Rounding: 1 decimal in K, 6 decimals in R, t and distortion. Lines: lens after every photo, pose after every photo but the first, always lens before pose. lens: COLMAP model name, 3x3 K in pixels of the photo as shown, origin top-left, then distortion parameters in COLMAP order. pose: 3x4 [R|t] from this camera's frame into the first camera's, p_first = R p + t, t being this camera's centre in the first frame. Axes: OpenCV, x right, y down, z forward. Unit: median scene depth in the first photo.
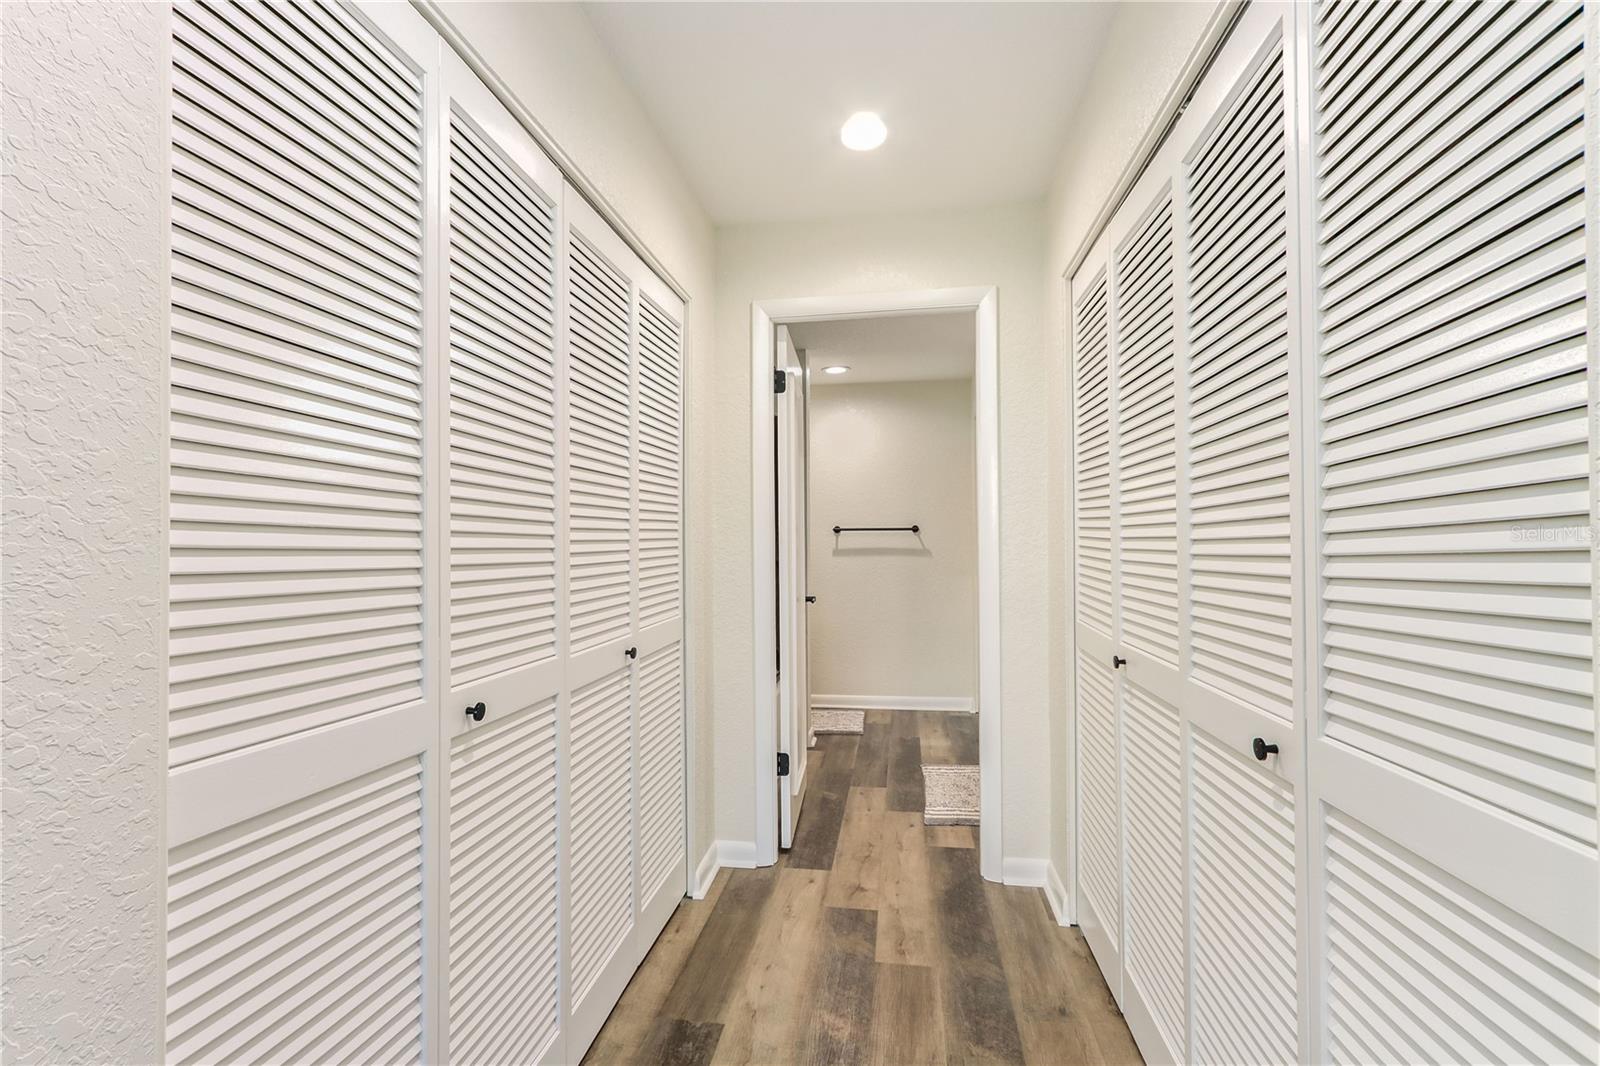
lens RADIAL K [[761.0, 0, 776.1], [0, 761.0, 513.9], [0, 0, 1]] dist [-0.004979, 0.007412]
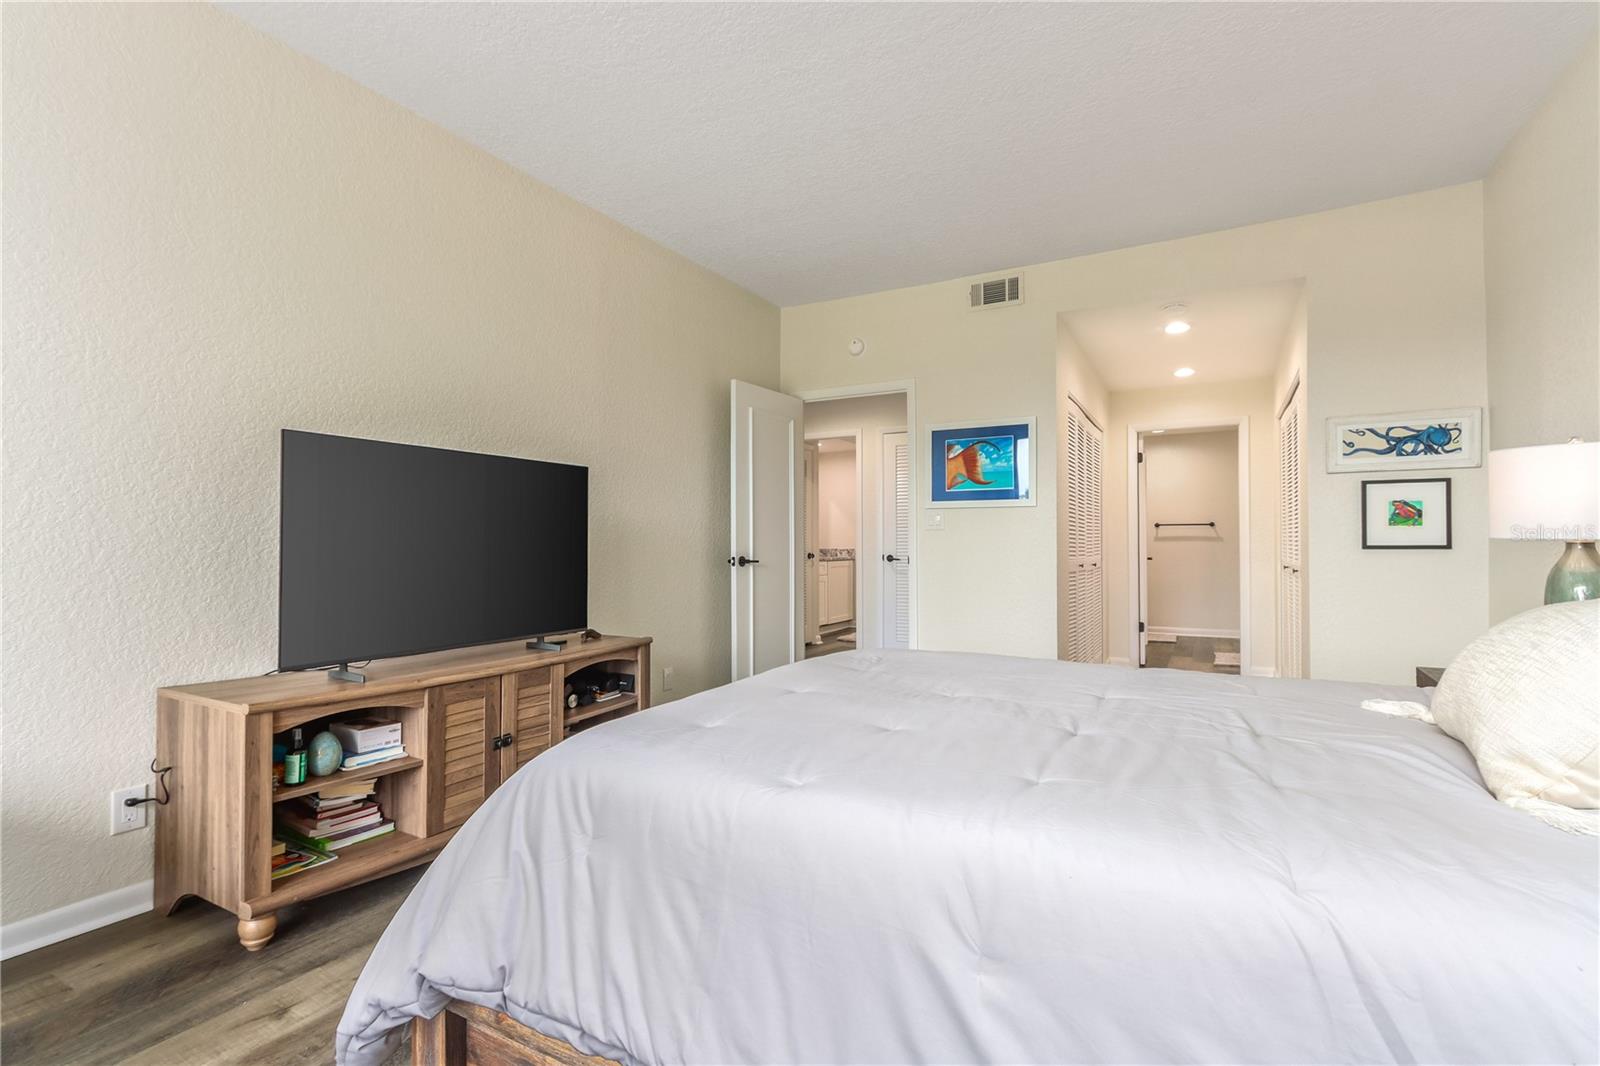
lens RADIAL K [[761.0, 0, 776.1], [0, 761.0, 513.9], [0, 0, 1]] dist [-0.004979, 0.007412]
pose [[0.937876, 0.001023, -0.346969, -0.207845], [-0.000263, 0.999997, 0.002237, -0.010451], [0.346971, -0.002007, 0.937874, -1.376861]]
